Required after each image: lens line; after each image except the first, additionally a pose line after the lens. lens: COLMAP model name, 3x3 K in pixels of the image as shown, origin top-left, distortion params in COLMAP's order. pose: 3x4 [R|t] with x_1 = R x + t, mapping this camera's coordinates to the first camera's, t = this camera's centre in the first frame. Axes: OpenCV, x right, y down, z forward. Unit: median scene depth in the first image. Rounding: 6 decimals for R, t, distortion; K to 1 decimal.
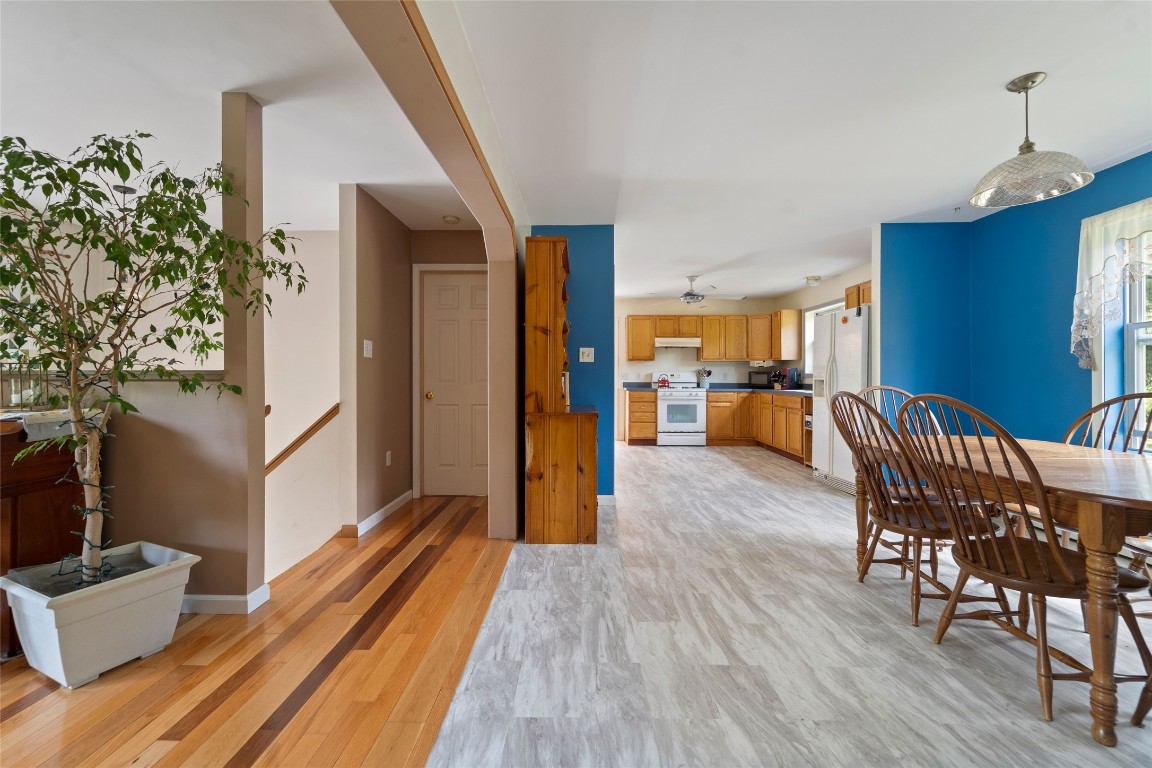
lens RADIAL K [[476.0, 0, 582.3], [0, 476.0, 376.2], [0, 0, 1]] dist [-0.000924, -0.001445]
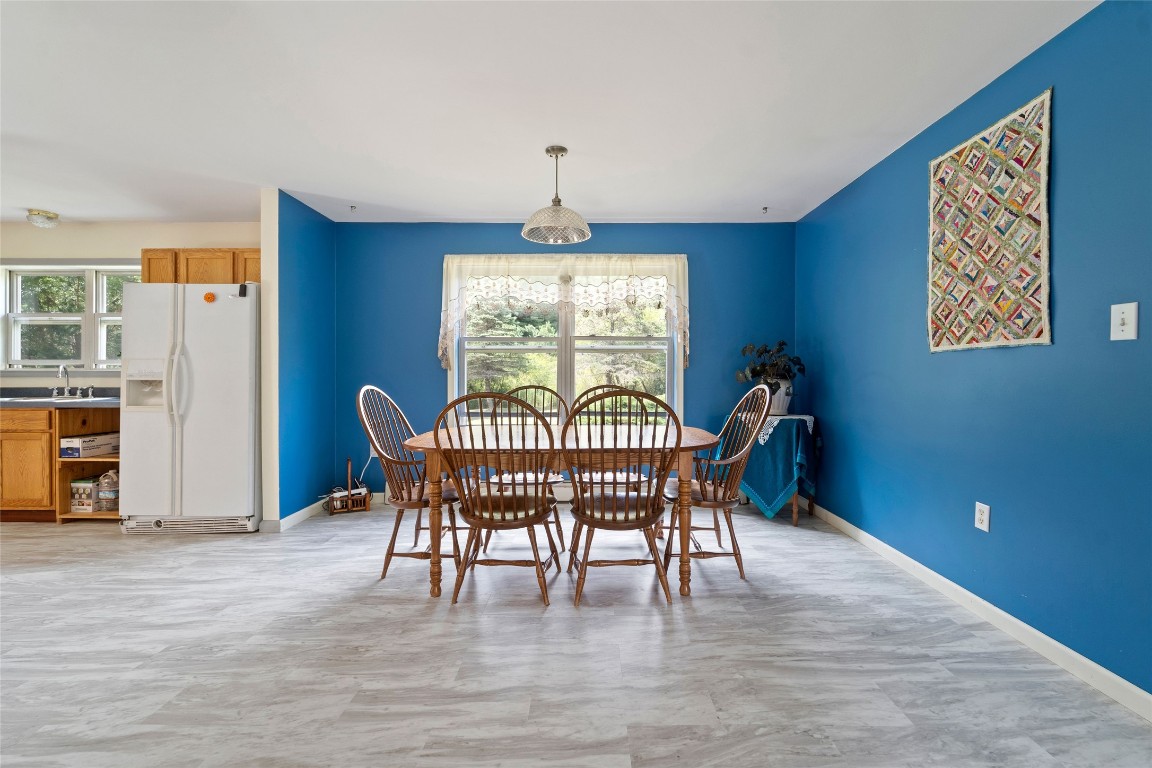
lens RADIAL K [[476.0, 0, 579.7], [0, 476.0, 380.9], [0, 0, 1]] dist [-0.000924, -0.001445]
pose [[-0.004656, -0.016374, 0.999855, -0.314691], [-0.000546, 0.999866, 0.016371, -0.005460], [-0.999989, -0.000470, -0.004665, 0.765233]]
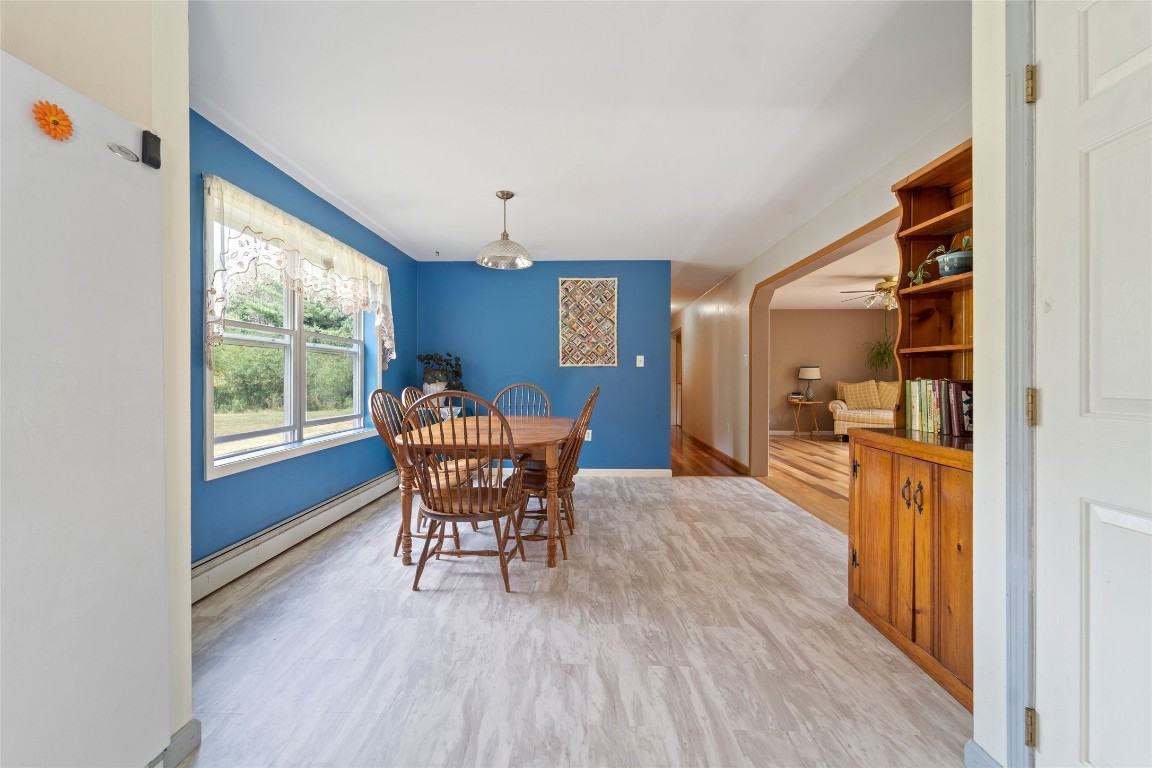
lens RADIAL K [[476.0, 0, 575.8], [0, 476.0, 384.6], [0, 0, 1]] dist [-0.000924, -0.001445]
pose [[-0.999641, -0.002733, 0.026664, 0.530614], [-0.002368, 0.999903, 0.013698, 0.001042], [-0.026699, 0.013630, -0.999551, 2.122558]]
